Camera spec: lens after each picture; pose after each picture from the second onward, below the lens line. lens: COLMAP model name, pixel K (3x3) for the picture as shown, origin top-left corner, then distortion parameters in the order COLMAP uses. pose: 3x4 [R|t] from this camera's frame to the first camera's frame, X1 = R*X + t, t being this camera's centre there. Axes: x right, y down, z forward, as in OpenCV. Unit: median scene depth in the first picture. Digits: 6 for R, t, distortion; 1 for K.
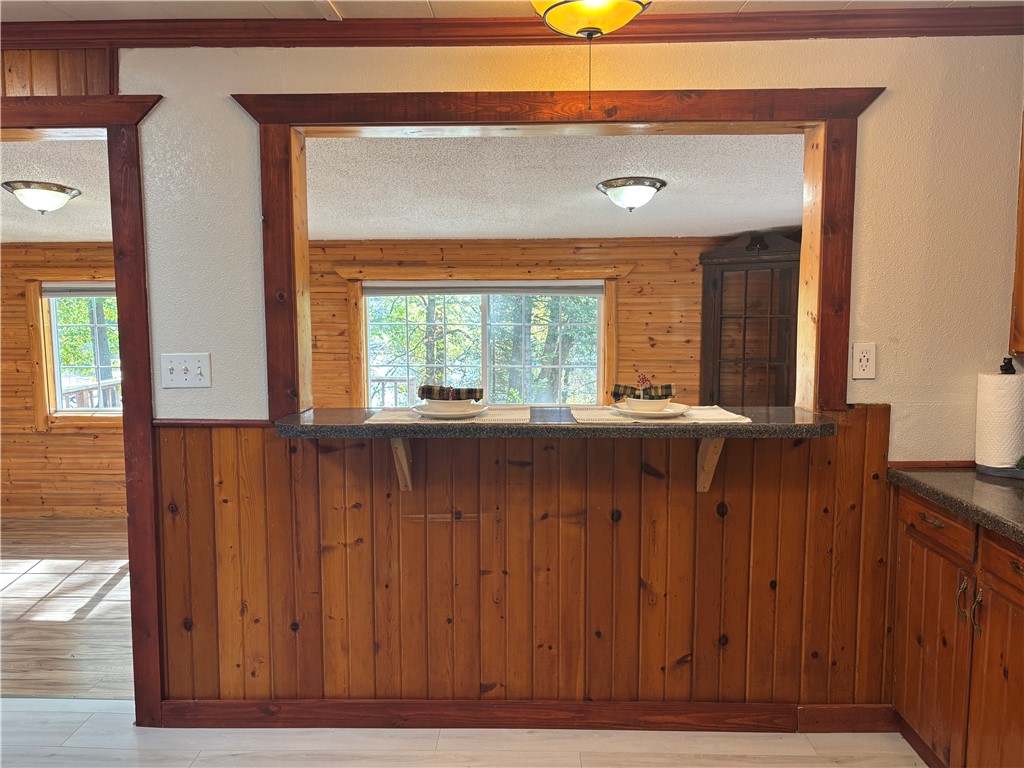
lens RADIAL K [[774.0, 0, 510.4], [0, 774.0, 396.6], [0, 0, 1]] dist [0.060542, -0.062281]
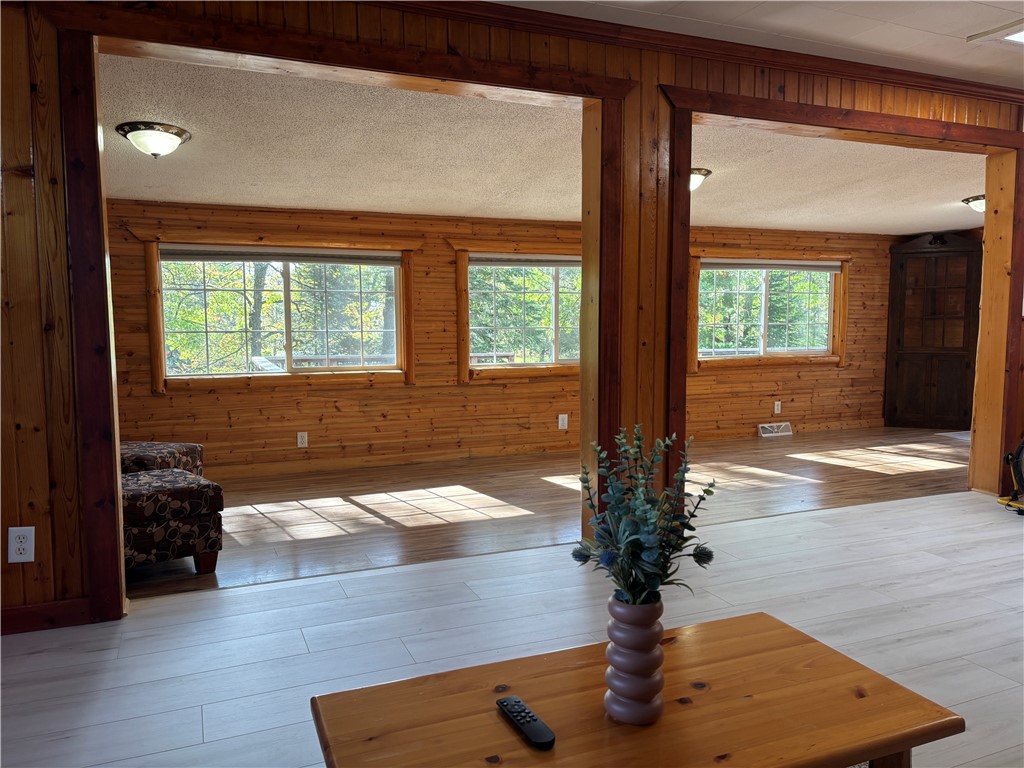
lens RADIAL K [[774.0, 0, 527.2], [0, 774.0, 394.2], [0, 0, 1]] dist [0.060542, -0.062281]
pose [[0.904650, -0.043983, 0.423879, -1.009613], [0.030347, 0.998783, 0.038871, 0.019322], [-0.425073, -0.022302, 0.904884, -0.060934]]
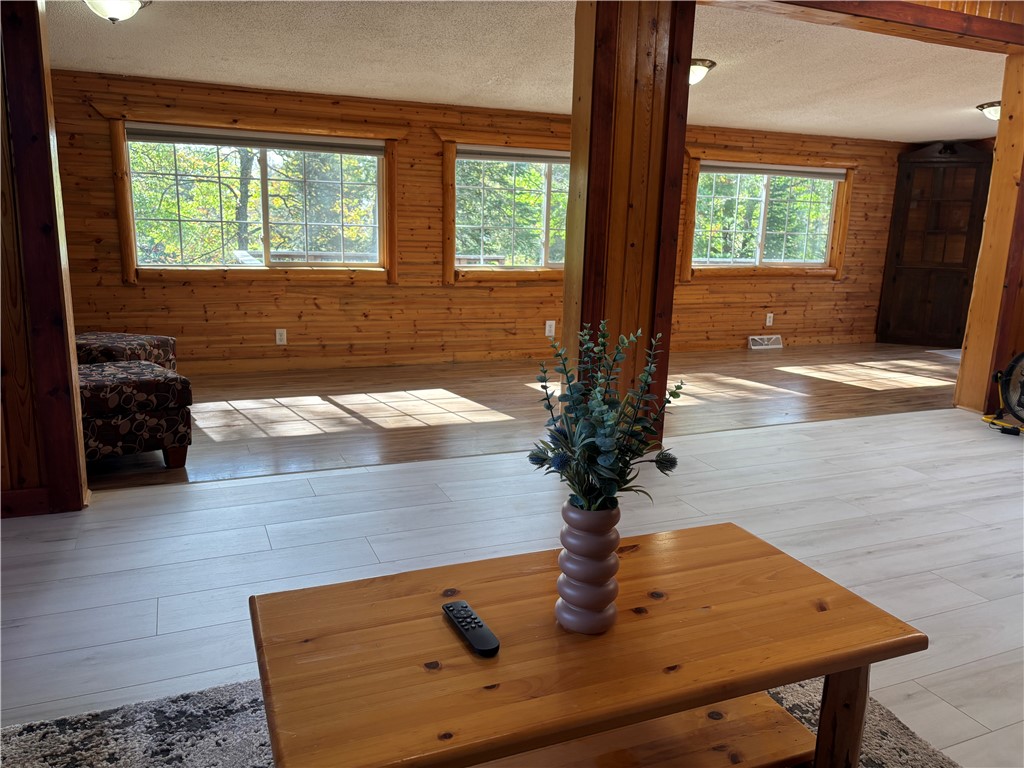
lens RADIAL K [[774.0, 0, 530.5], [0, 774.0, 395.5], [0, 0, 1]] dist [0.060542, -0.062281]
pose [[0.901035, -0.067236, 0.428503, -0.989734], [-0.001586, 0.987395, 0.158266, 0.026021], [-0.433743, -0.143283, 0.889571, -0.046517]]
